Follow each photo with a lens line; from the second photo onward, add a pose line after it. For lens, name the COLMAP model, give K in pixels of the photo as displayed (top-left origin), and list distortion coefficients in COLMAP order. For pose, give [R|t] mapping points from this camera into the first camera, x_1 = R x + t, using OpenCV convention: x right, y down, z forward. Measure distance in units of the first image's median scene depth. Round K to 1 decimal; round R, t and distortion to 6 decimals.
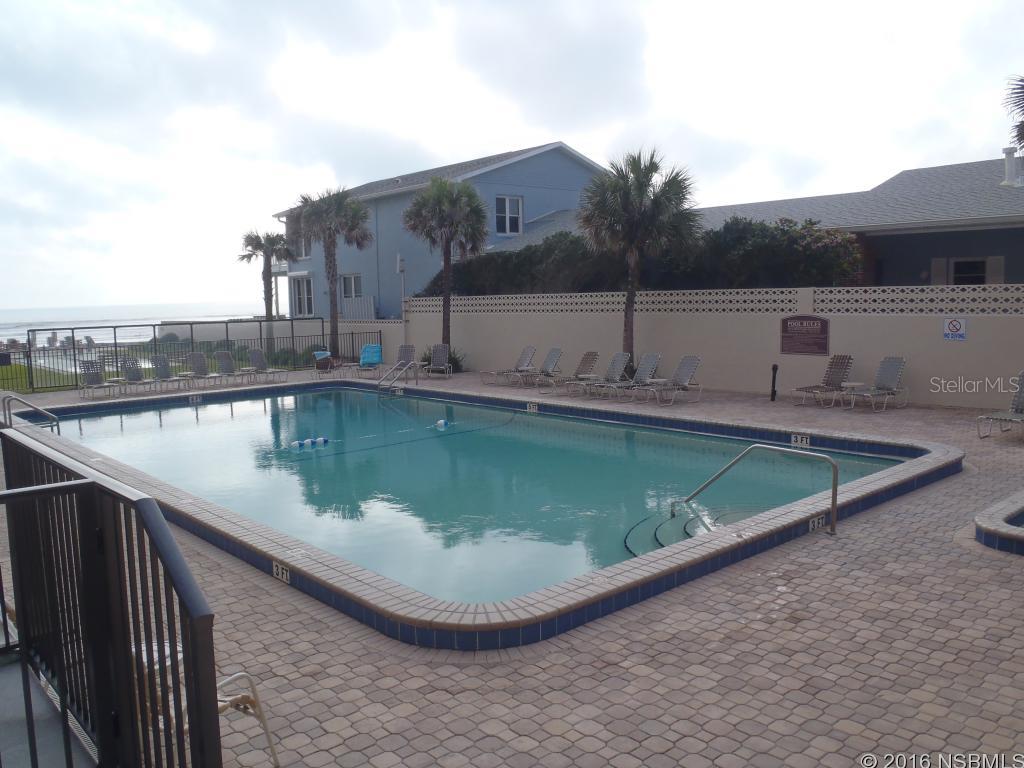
lens RADIAL K [[857.1, 0, 512.0], [0, 857.1, 384.0], [0, 0, 1]] dist [-0.060138, 0.030333]
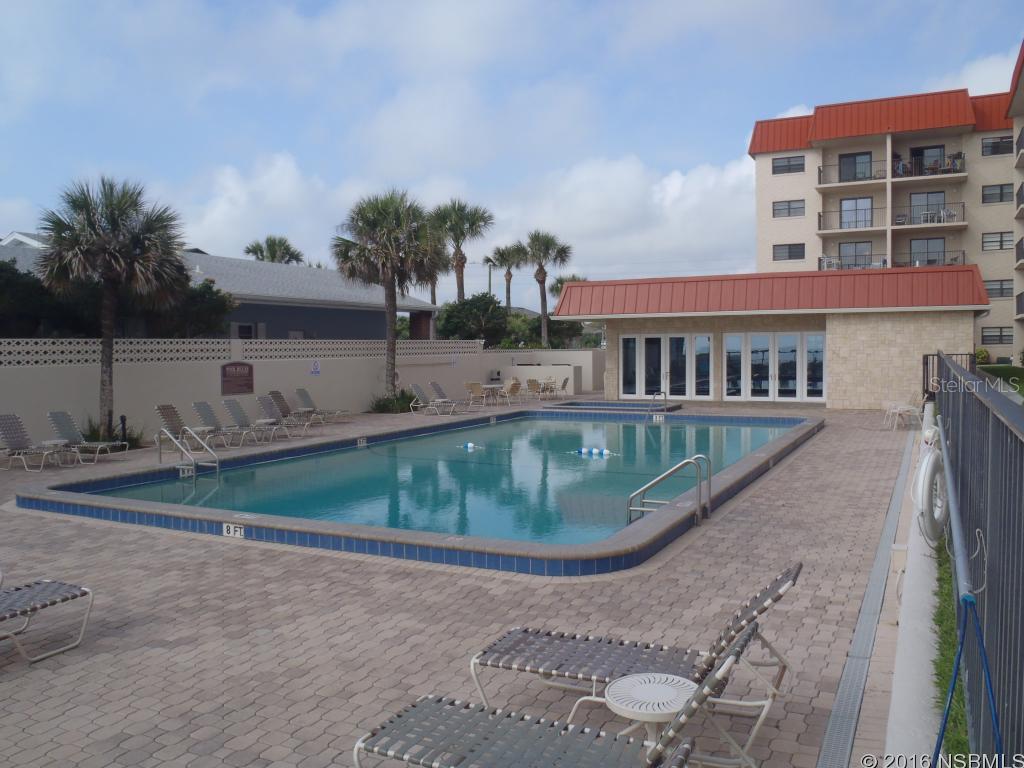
lens RADIAL K [[845.9, 0, 512.0], [0, 845.9, 384.0], [0, 0, 1]] dist [0.080658, 0.003173]
pose [[-0.372031, -0.022300, 0.927952, -2.478984], [0.104446, 0.992357, 0.065722, -0.231145], [-0.922325, 0.121371, -0.366858, 2.847005]]
